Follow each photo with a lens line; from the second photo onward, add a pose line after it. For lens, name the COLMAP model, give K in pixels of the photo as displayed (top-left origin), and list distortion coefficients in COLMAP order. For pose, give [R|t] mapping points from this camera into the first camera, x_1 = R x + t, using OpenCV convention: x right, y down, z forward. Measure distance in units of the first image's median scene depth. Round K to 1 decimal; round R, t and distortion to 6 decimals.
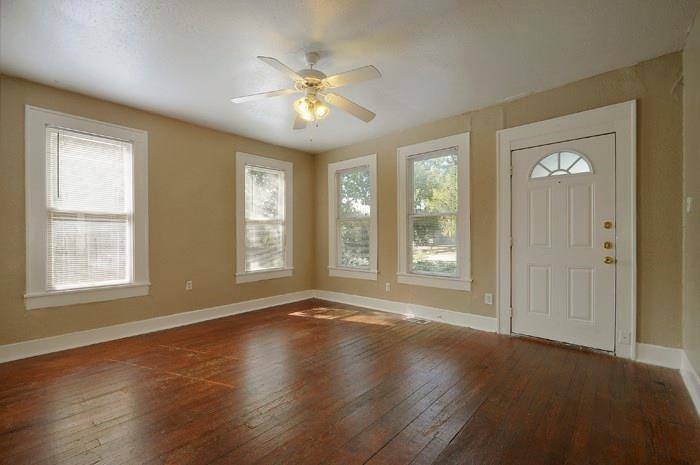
lens RADIAL K [[305.6, 0, 350.0], [0, 305.6, 232.5], [0, 0, 1]] dist [0.038901, -0.000081]
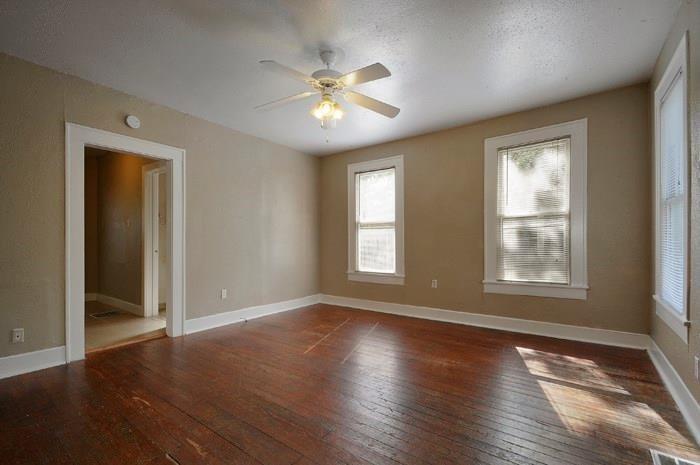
lens RADIAL K [[318.0, 0, 345.2], [0, 318.0, 239.4], [0, 0, 1]] dist [-0.006576, -0.000406]
pose [[0.084165, 0.001241, -0.996451, 0.565629], [0.024528, 0.999694, 0.003317, 0.005757], [0.996150, -0.024720, 0.084109, 0.618438]]
